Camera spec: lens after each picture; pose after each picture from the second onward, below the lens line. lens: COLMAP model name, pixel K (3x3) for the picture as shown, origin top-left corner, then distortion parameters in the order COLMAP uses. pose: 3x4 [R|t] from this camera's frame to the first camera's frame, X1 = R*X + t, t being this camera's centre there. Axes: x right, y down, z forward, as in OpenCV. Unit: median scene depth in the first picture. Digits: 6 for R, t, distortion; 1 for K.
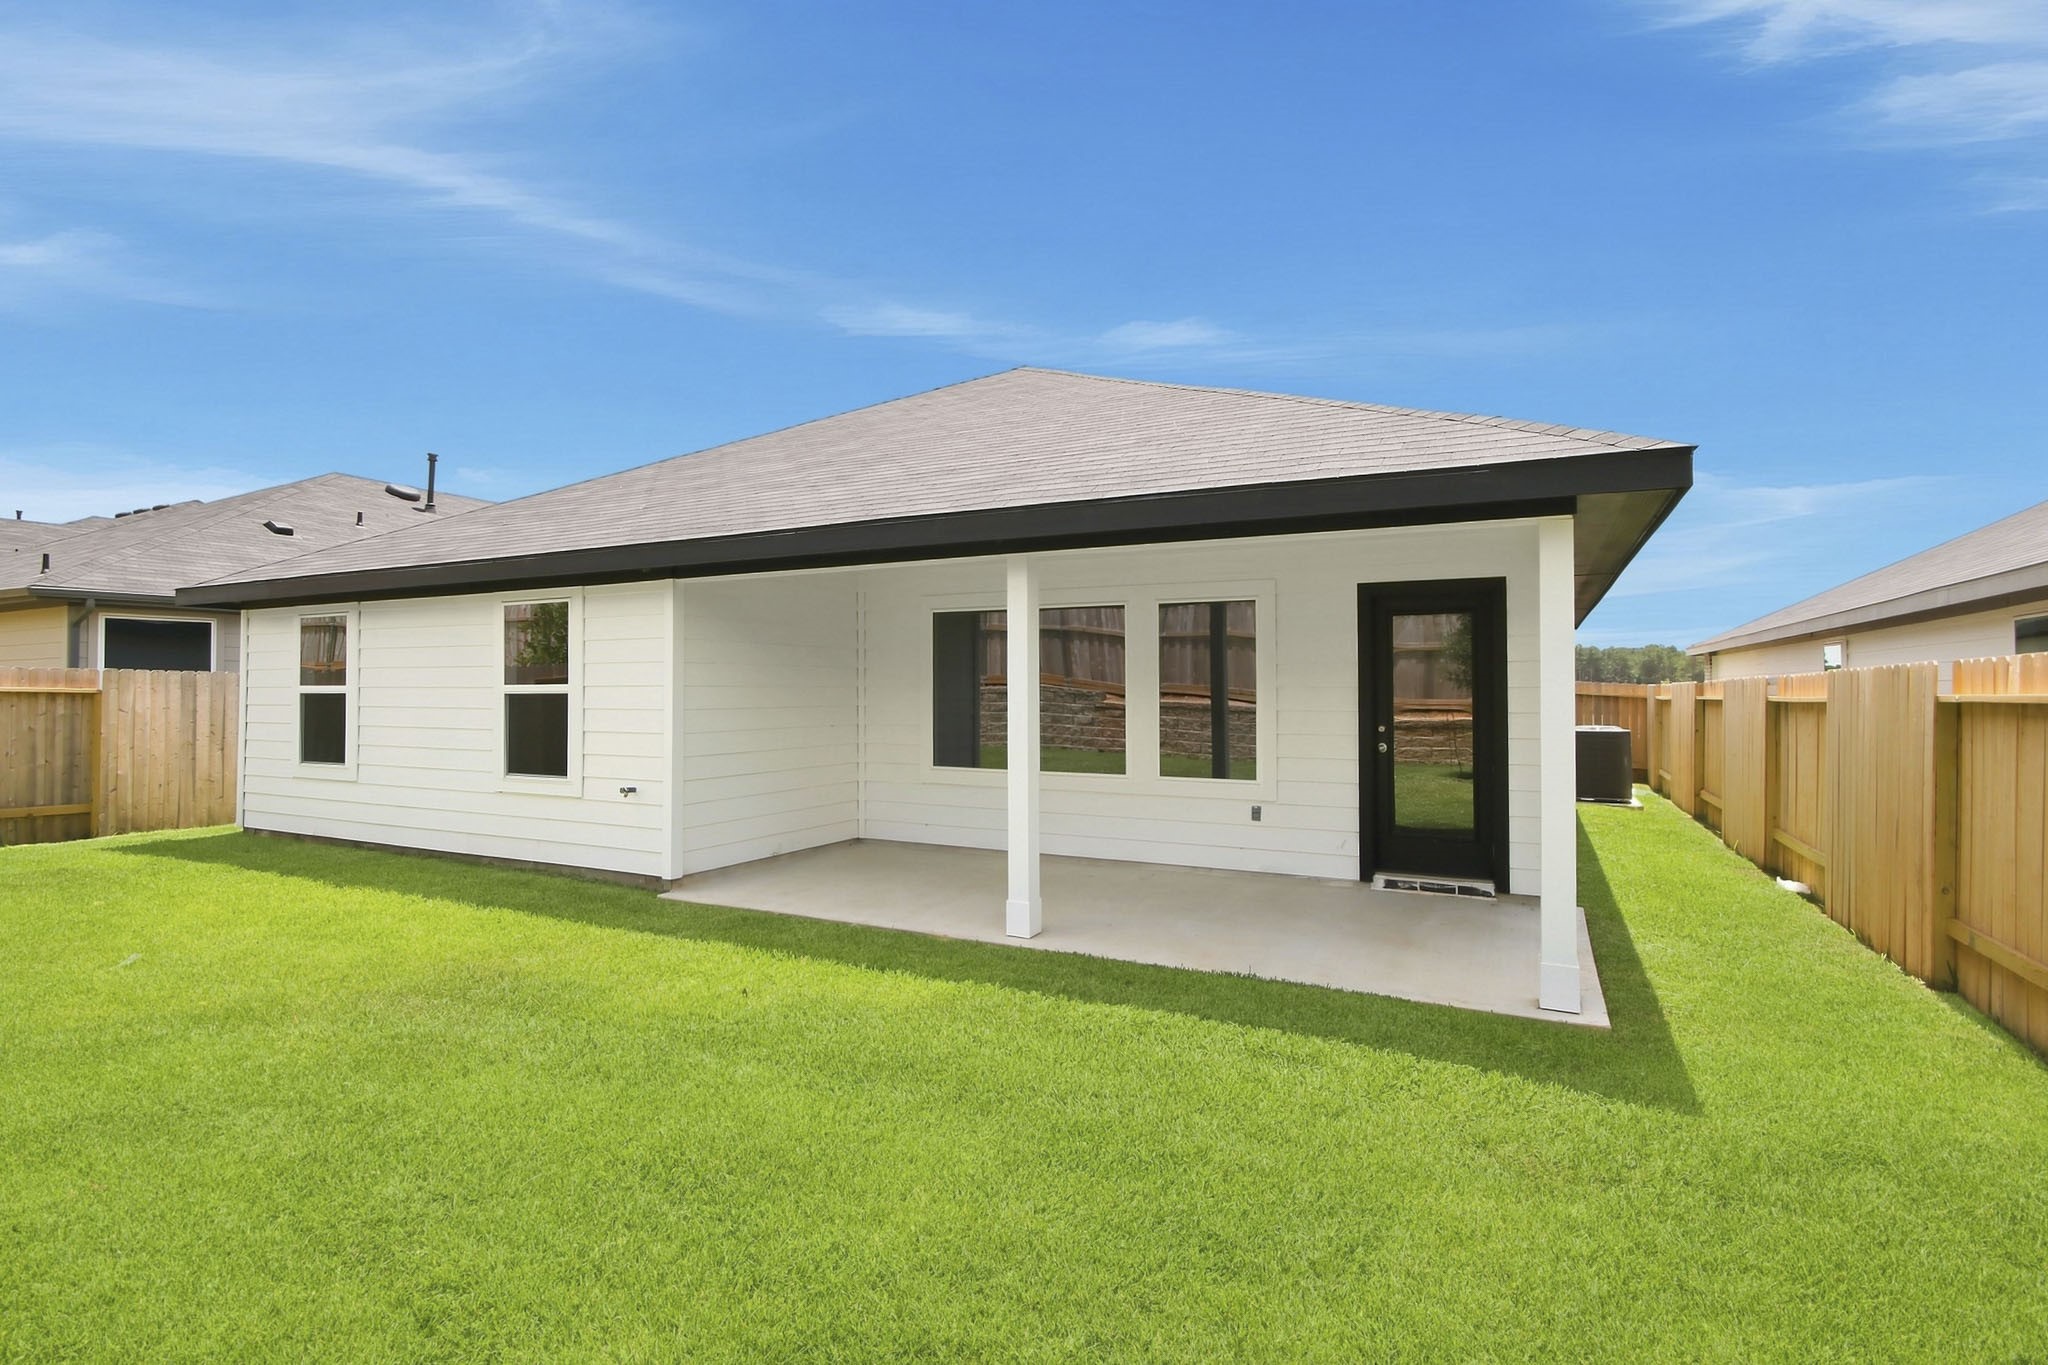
lens RADIAL K [[986.1, 0, 1024.0], [0, 986.1, 682.5], [0, 0, 1]] dist [0.002393, 0.000476]
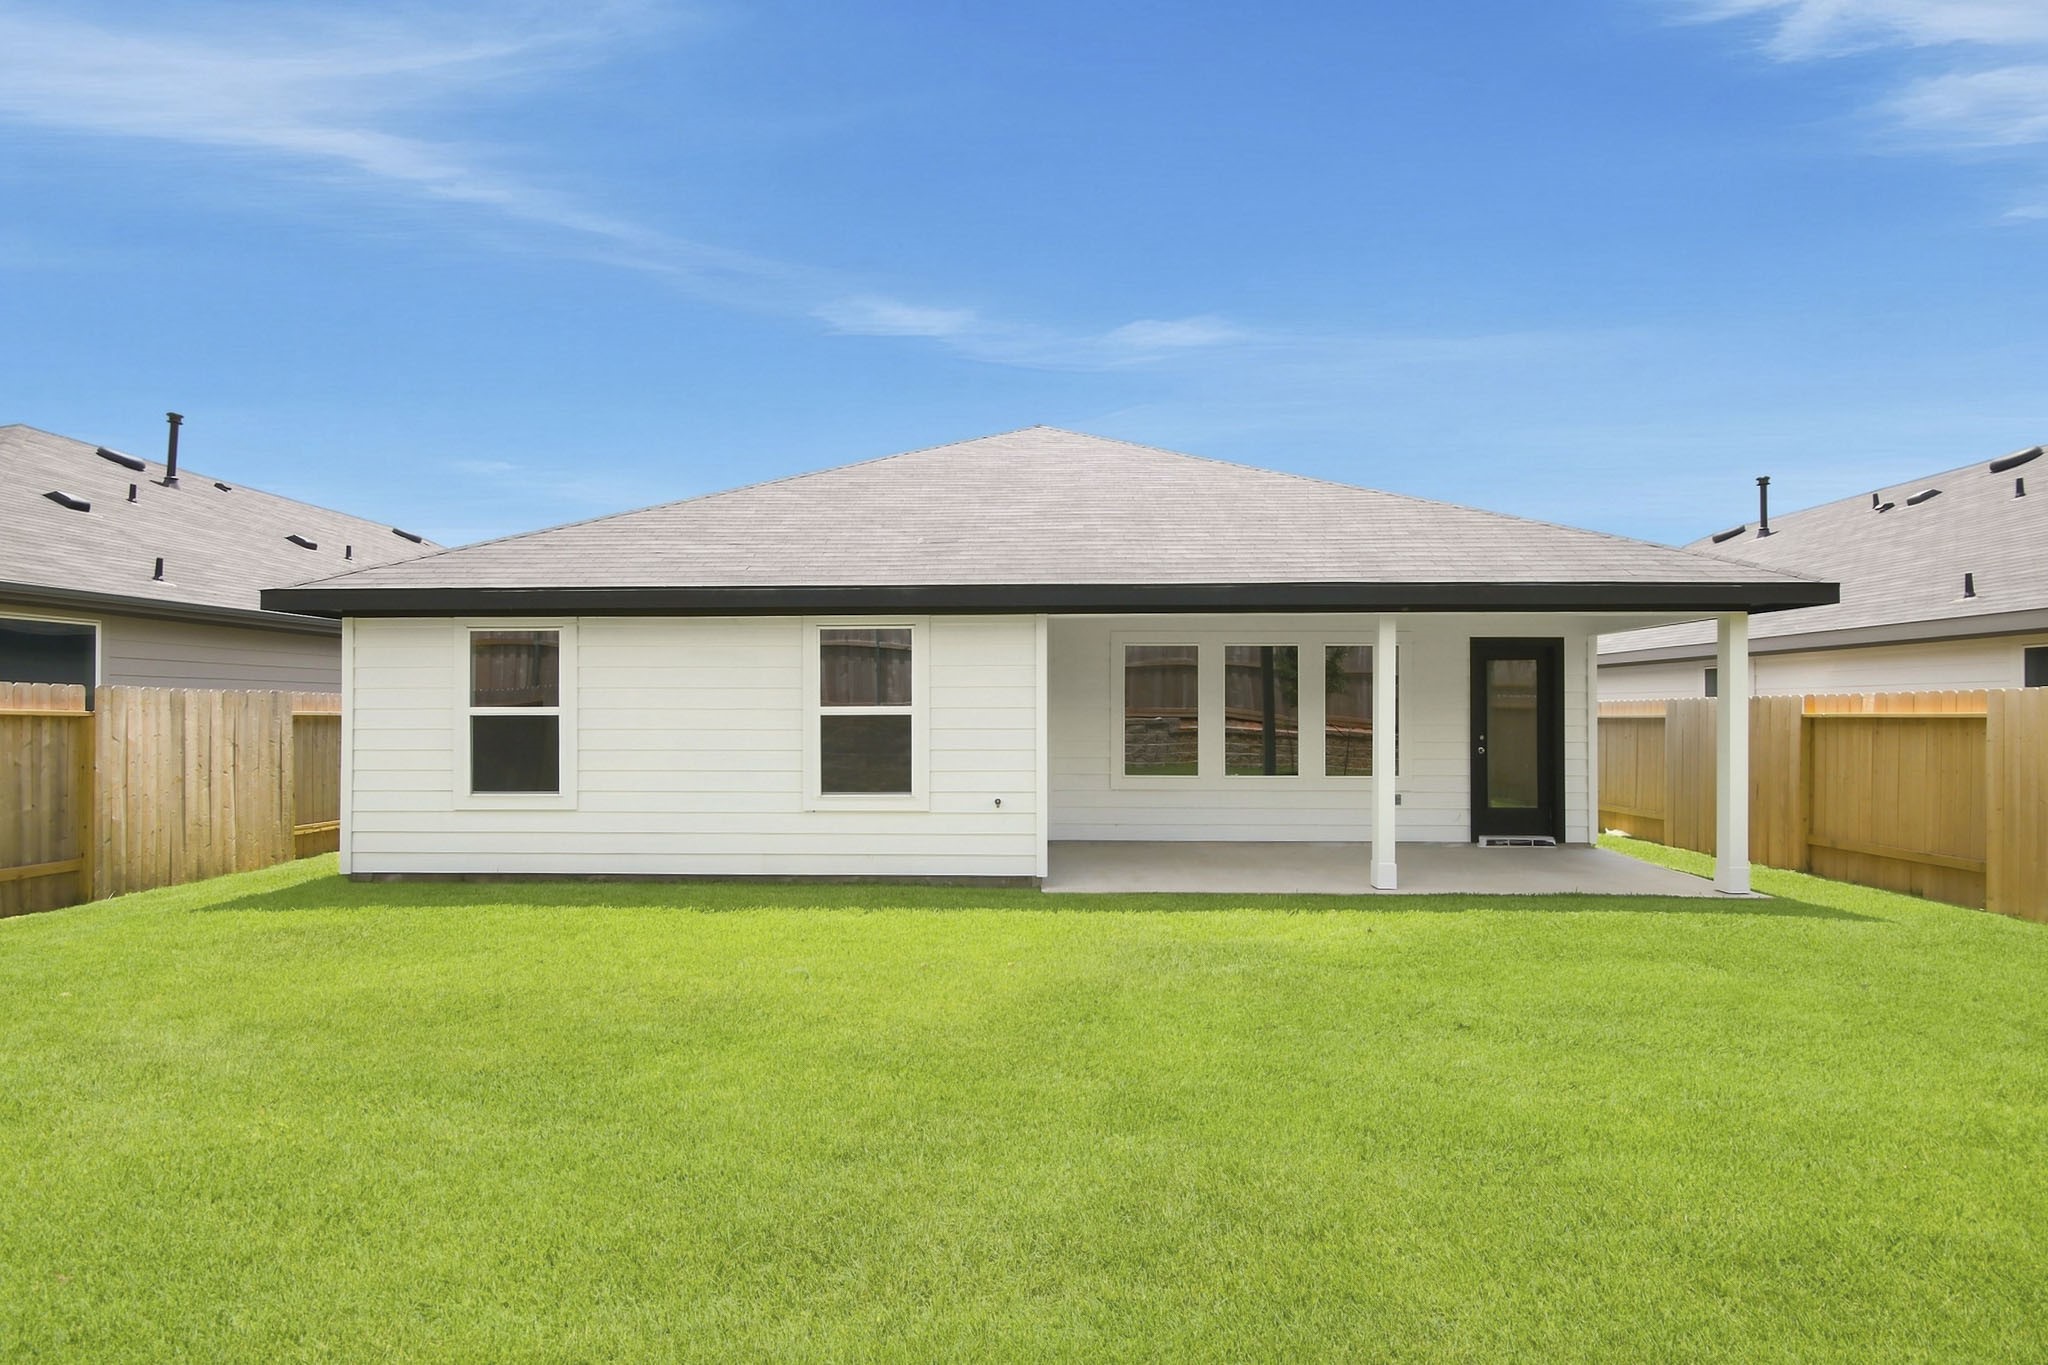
lens RADIAL K [[965.2, 0, 1023.4], [0, 965.2, 726.1], [0, 0, 1]] dist [-0.000969, -0.000123]
pose [[0.902295, -0.007631, 0.431052, -0.629005], [-0.002508, 0.999733, 0.022949, -0.000795], [-0.431112, -0.021788, 0.902035, 0.003206]]
